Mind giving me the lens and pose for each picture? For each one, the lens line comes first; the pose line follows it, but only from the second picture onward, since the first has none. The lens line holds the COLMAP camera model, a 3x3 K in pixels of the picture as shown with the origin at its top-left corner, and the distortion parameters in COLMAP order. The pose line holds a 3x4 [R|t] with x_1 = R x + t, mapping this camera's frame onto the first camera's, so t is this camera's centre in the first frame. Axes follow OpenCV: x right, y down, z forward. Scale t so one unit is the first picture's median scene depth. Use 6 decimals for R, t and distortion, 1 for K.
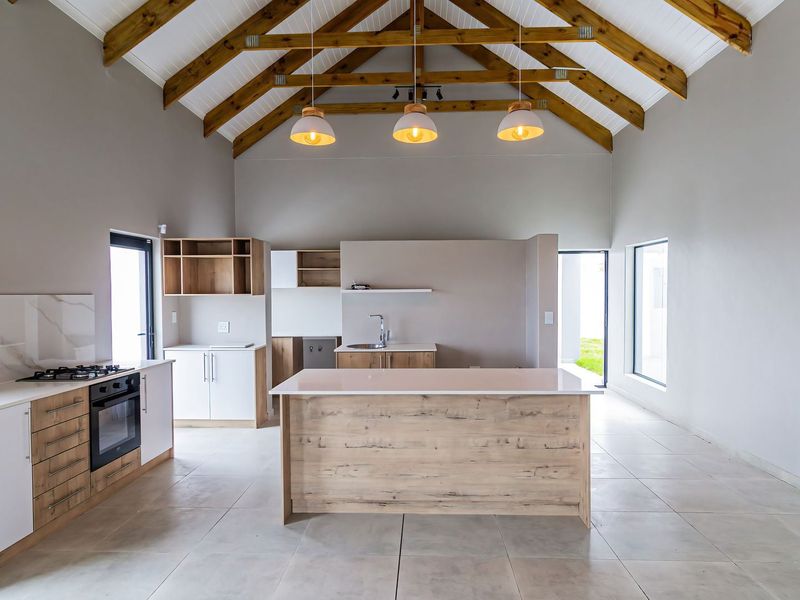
lens RADIAL K [[496.5, 0, 401.7], [0, 496.5, 302.4], [0, 0, 1]] dist [-0.000867, 0.003693]
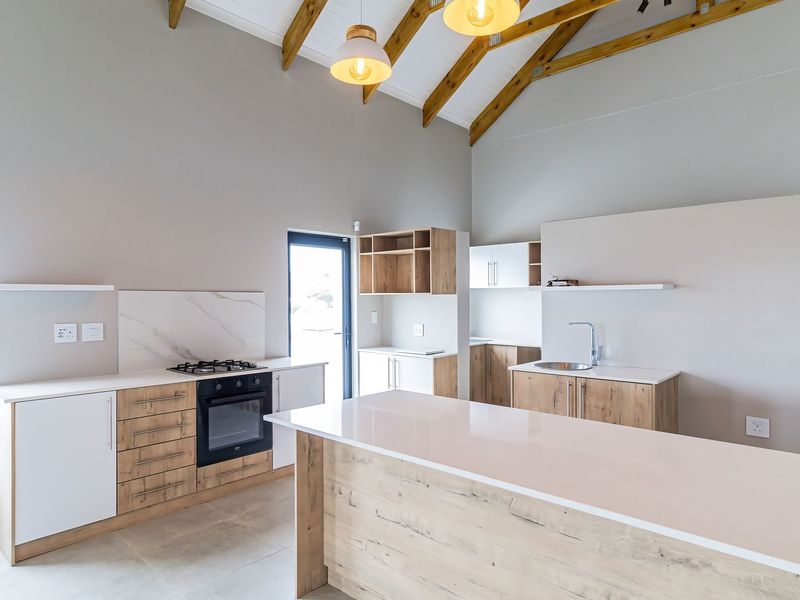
lens RADIAL K [[496.5, 0, 401.7], [0, 496.5, 302.4], [0, 0, 1]] dist [-0.000867, 0.003693]
pose [[0.770376, 0.009499, -0.637519, 0.241776], [-0.015954, 0.999863, -0.004381, 0.004941], [0.637390, 0.013546, 0.770422, 0.360039]]
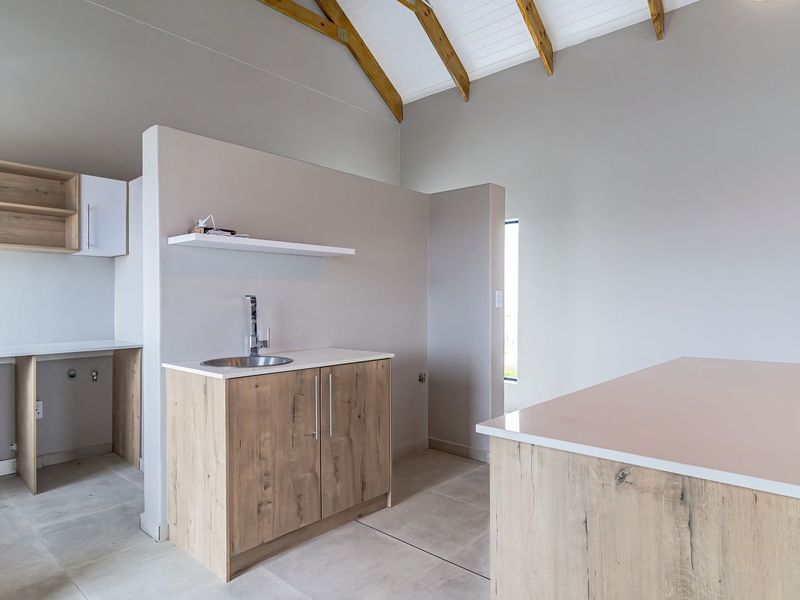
lens RADIAL K [[496.5, 0, 401.7], [0, 496.5, 302.4], [0, 0, 1]] dist [-0.000867, 0.003693]
pose [[0.636018, 0.007662, 0.771637, -0.394523], [0.015871, 0.999609, -0.023007, 0.055103], [-0.771511, 0.026880, 0.635648, 0.707910]]
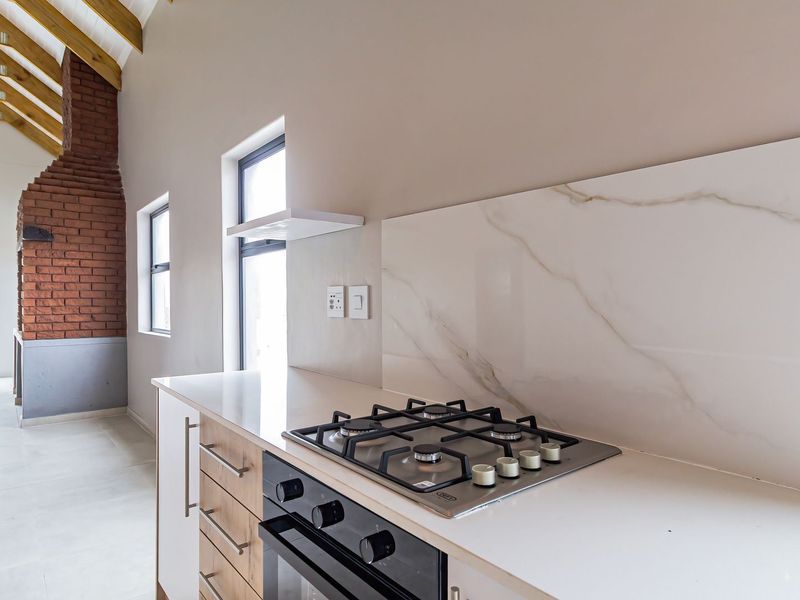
lens RADIAL K [[496.5, 0, 401.7], [0, 496.5, 302.4], [0, 0, 1]] dist [-0.000867, 0.003693]
pose [[-0.741645, 0.014362, -0.670639, -0.346033], [-0.006366, 0.999575, 0.028446, 0.041945], [0.670763, 0.025366, -0.741238, 0.968050]]
